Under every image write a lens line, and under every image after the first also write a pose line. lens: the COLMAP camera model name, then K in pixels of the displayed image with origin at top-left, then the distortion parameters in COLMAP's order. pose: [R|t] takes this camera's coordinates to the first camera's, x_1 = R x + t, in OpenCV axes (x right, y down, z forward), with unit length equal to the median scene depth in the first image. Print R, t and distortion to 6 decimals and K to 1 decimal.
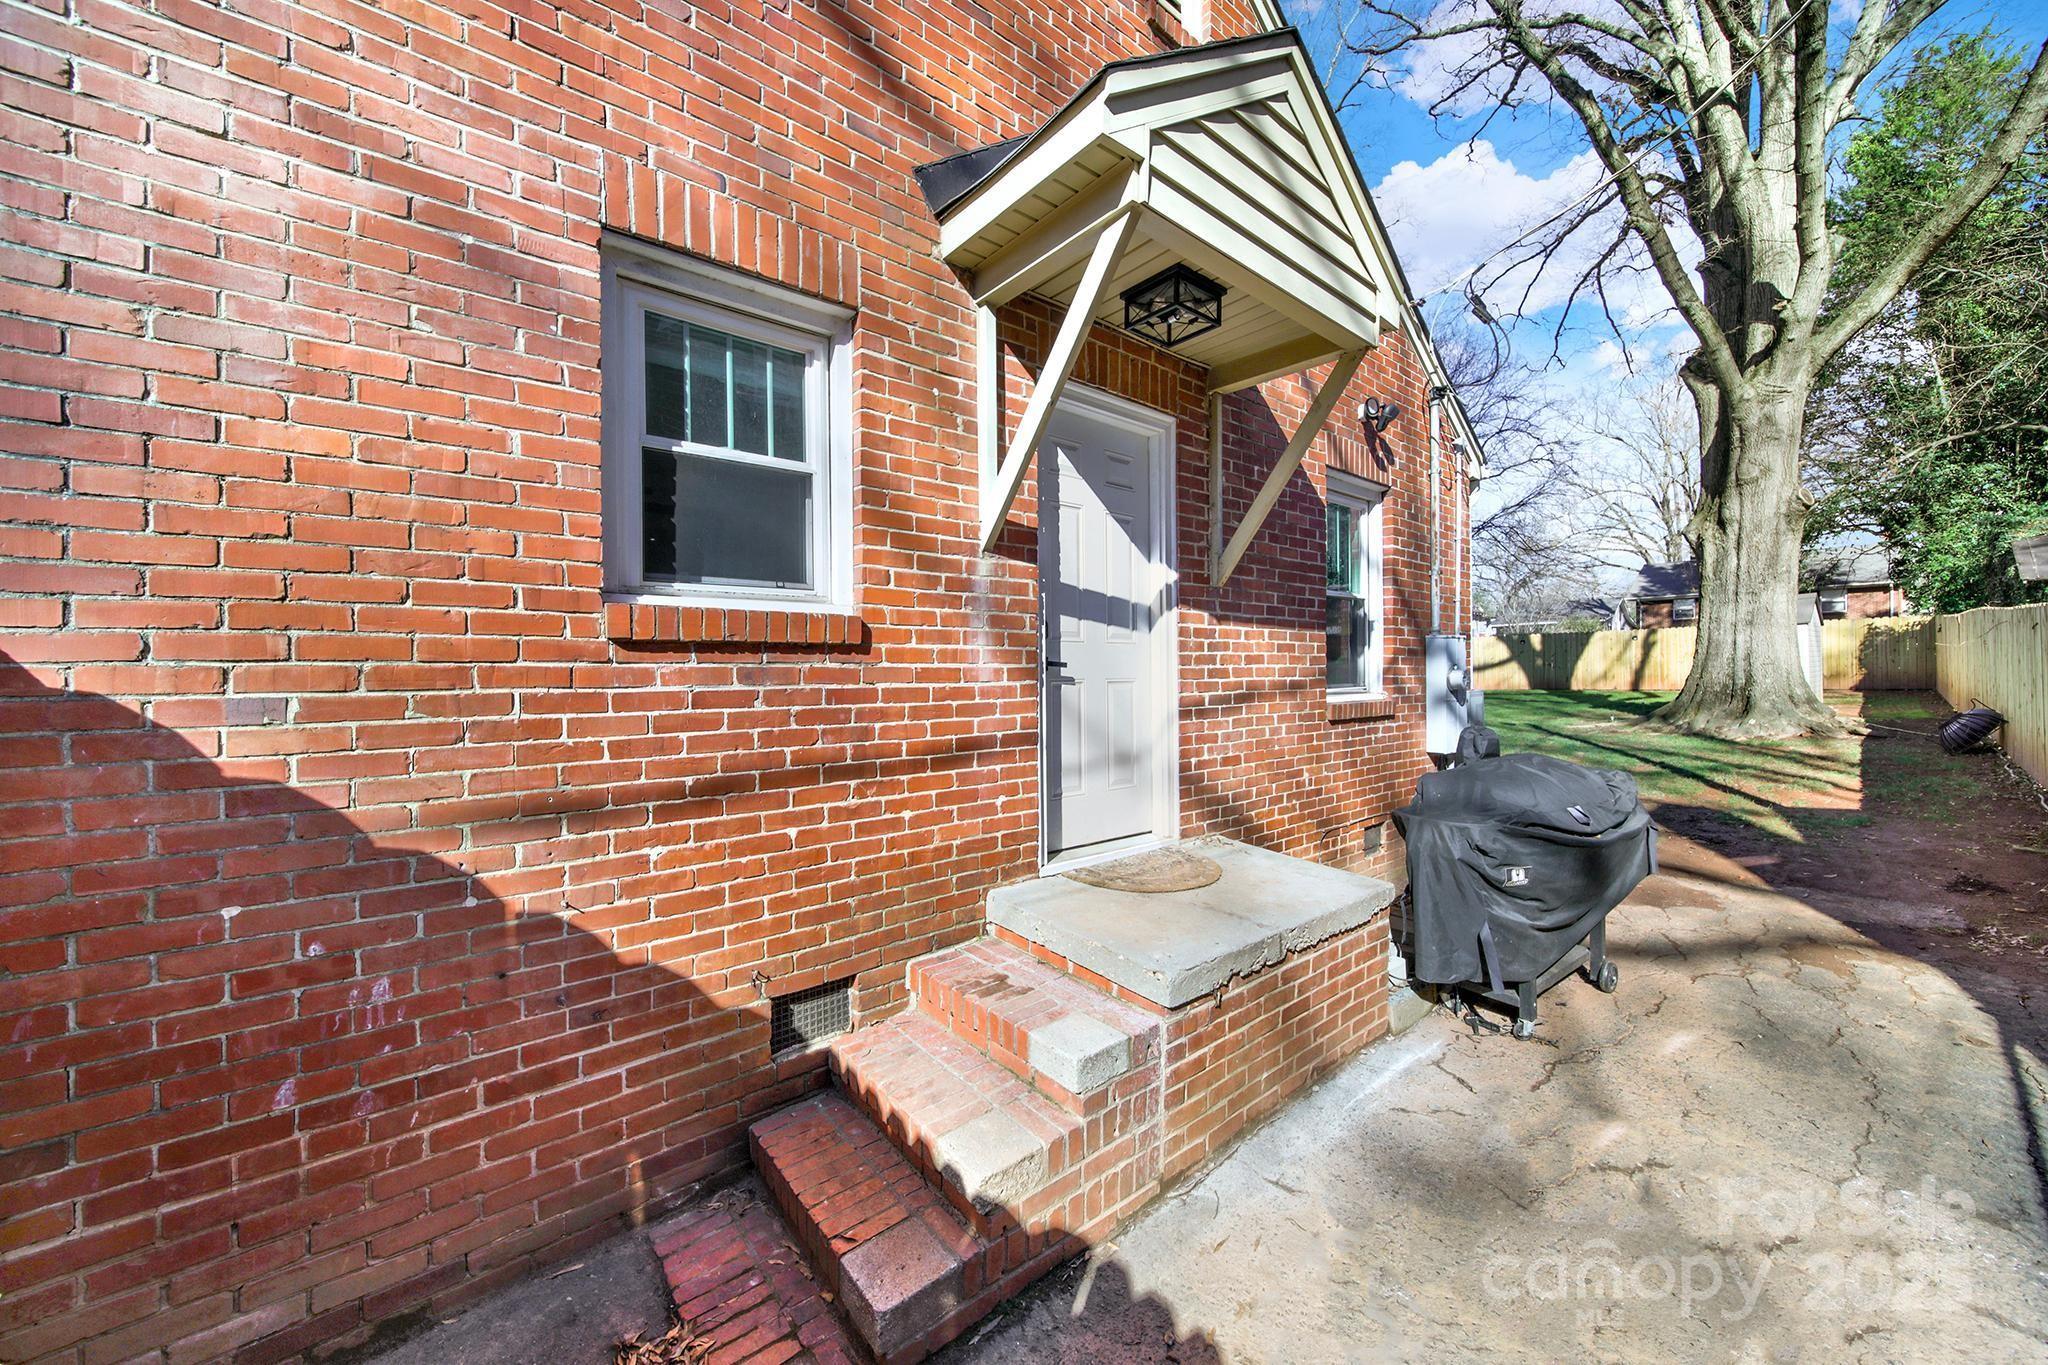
lens RADIAL K [[749.5, 0, 1018.9], [0, 749.5, 663.4], [0, 0, 1]] dist [0.001560, -0.003217]
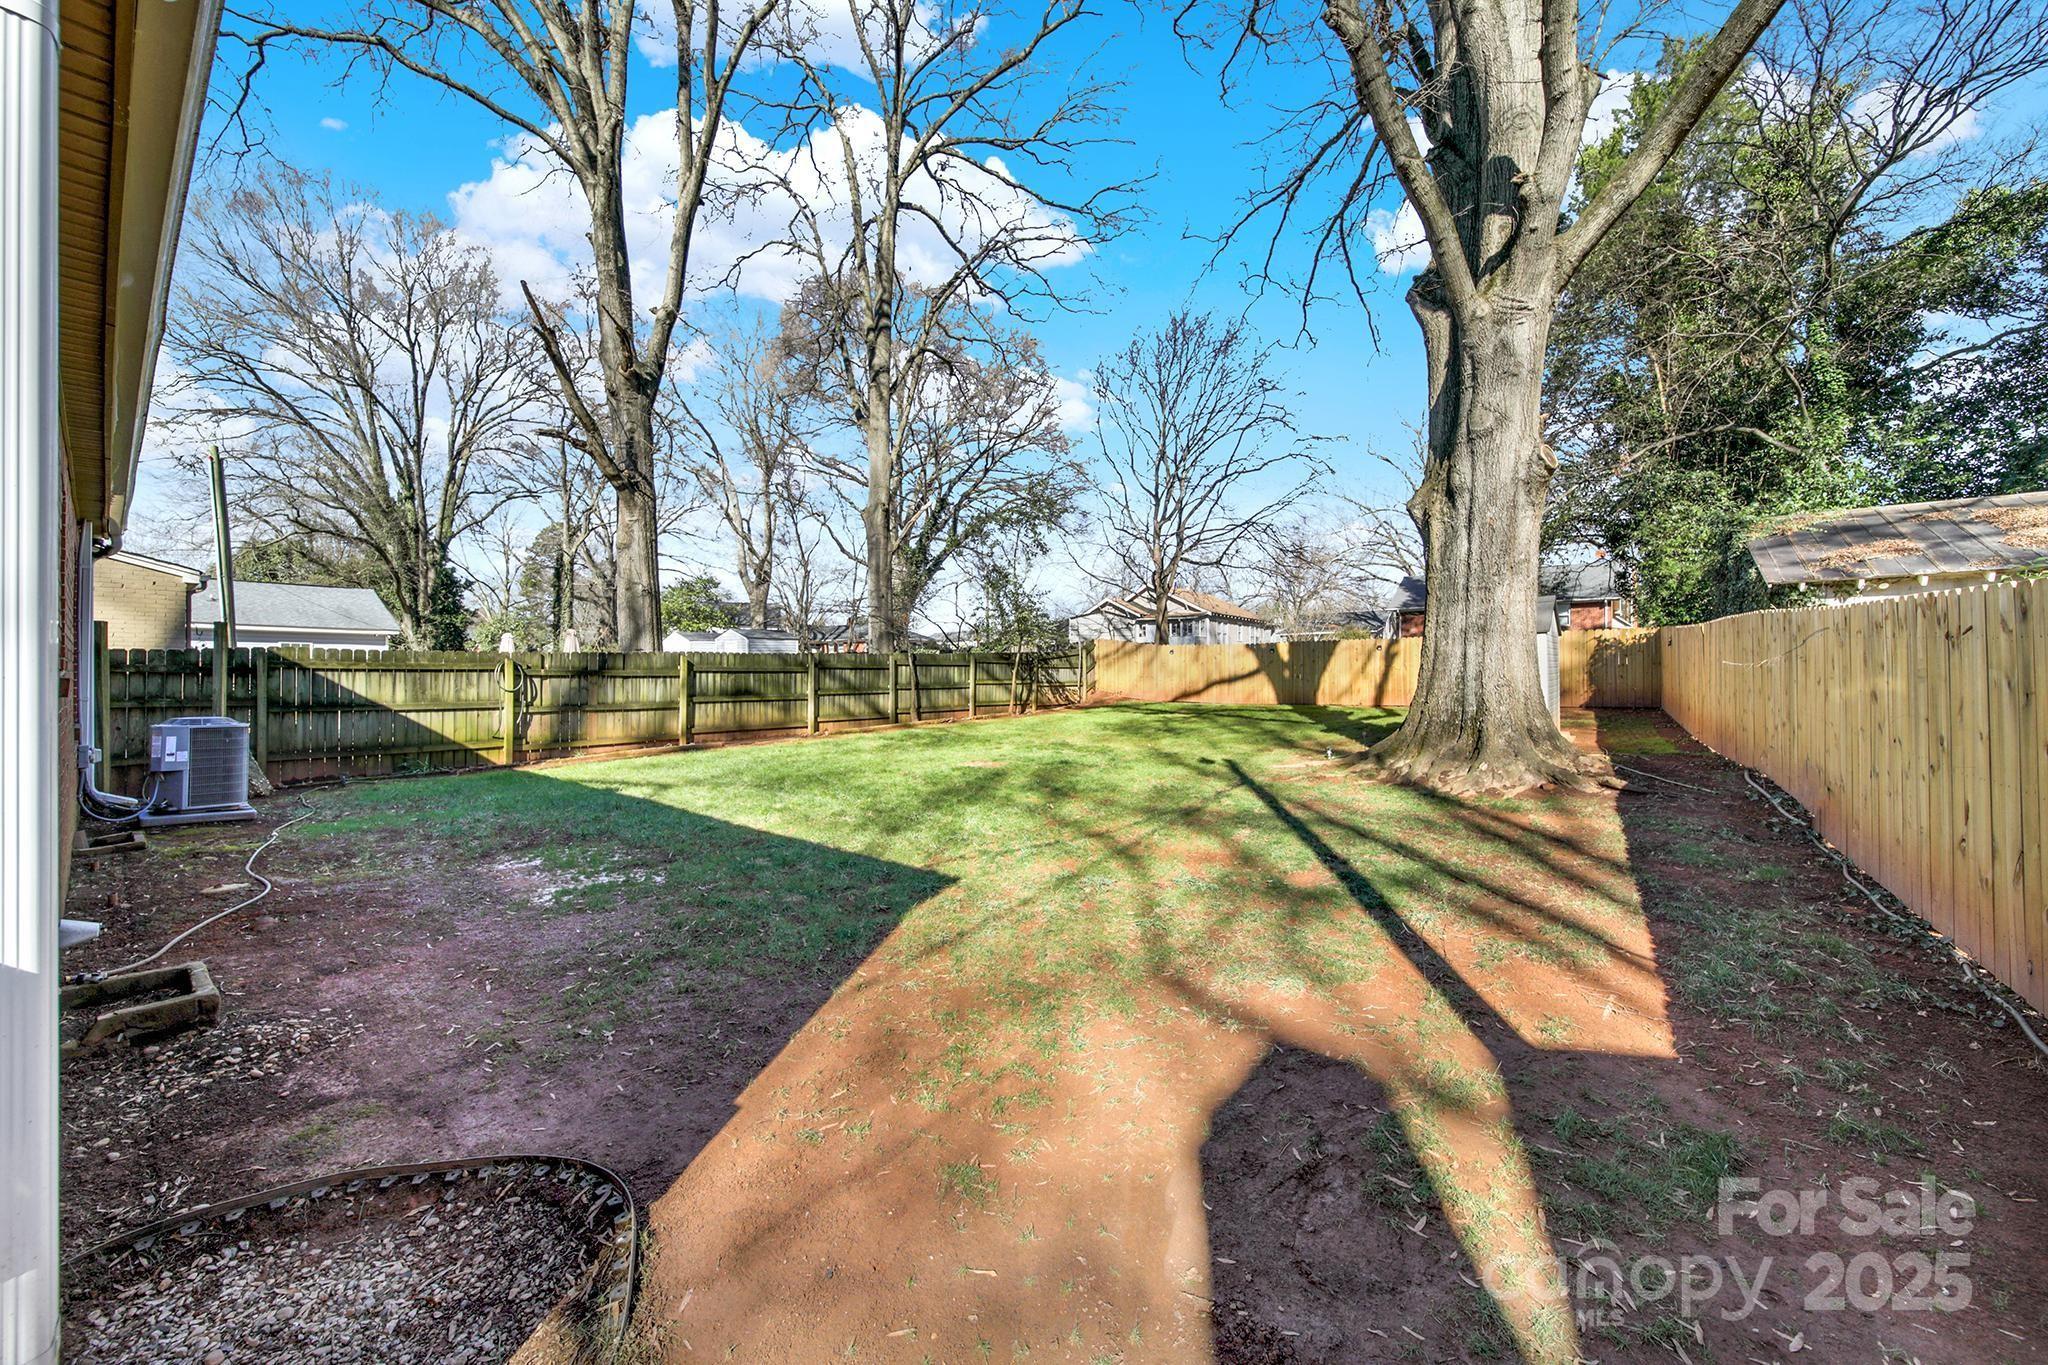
lens RADIAL K [[749.5, 0, 1018.9], [0, 749.5, 663.4], [0, 0, 1]] dist [0.001560, -0.003217]
pose [[0.978136, 0.009327, 0.207758, 0.373806], [-0.008475, 0.999952, -0.004990, -0.012659], [-0.207794, 0.003120, 0.978168, 0.369443]]
